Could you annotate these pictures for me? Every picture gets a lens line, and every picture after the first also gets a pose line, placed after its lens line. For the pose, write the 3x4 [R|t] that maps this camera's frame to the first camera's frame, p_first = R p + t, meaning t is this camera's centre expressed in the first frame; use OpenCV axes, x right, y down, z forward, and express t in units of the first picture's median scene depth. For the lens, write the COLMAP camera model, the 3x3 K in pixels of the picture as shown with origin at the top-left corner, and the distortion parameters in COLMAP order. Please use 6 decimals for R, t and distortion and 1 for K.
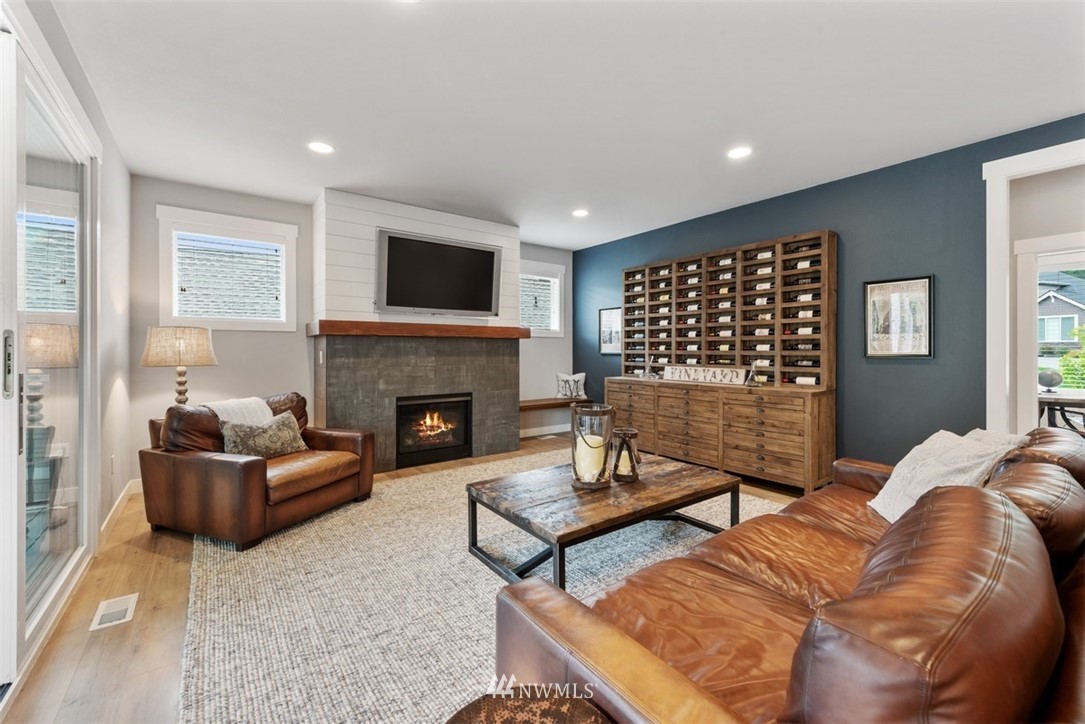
lens RADIAL K [[450.1, 0, 546.6], [0, 450.1, 347.5], [0, 0, 1]] dist [0.013065, -0.003996]
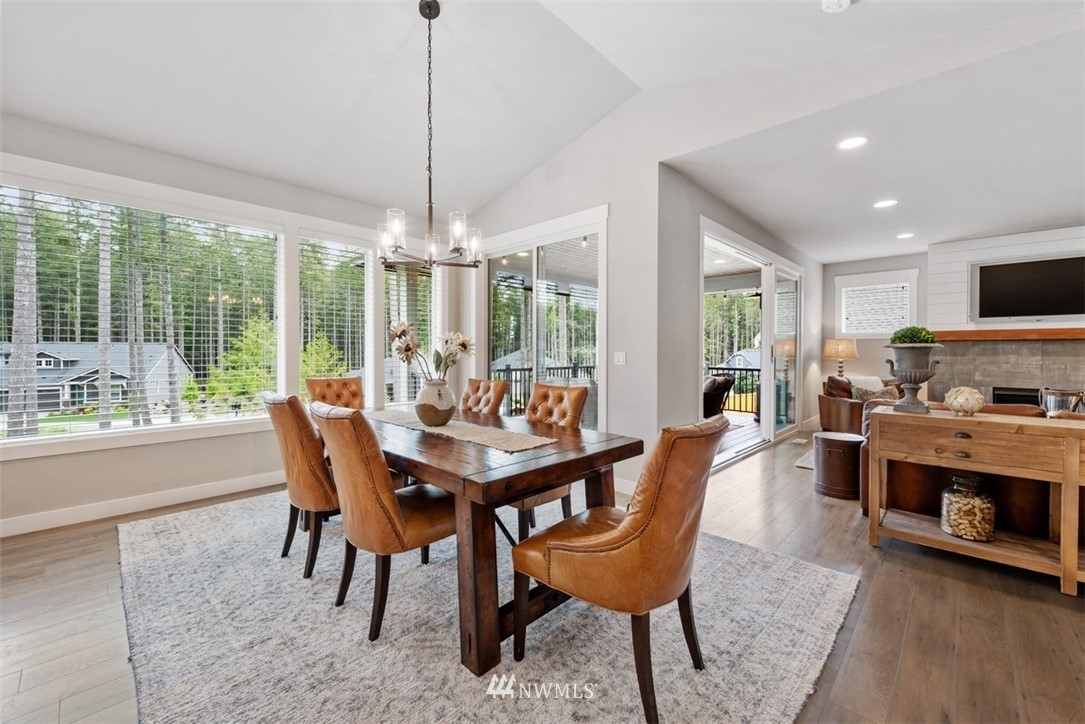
lens RADIAL K [[450.1, 0, 543.4], [0, 450.1, 357.1], [0, 0, 1]] dist [0.013065, -0.003996]
pose [[0.183420, 0.012731, -0.982952, 0.751232], [0.000557, 0.999915, 0.013054, 0.006756], [0.983034, -0.002942, 0.183398, -0.537076]]
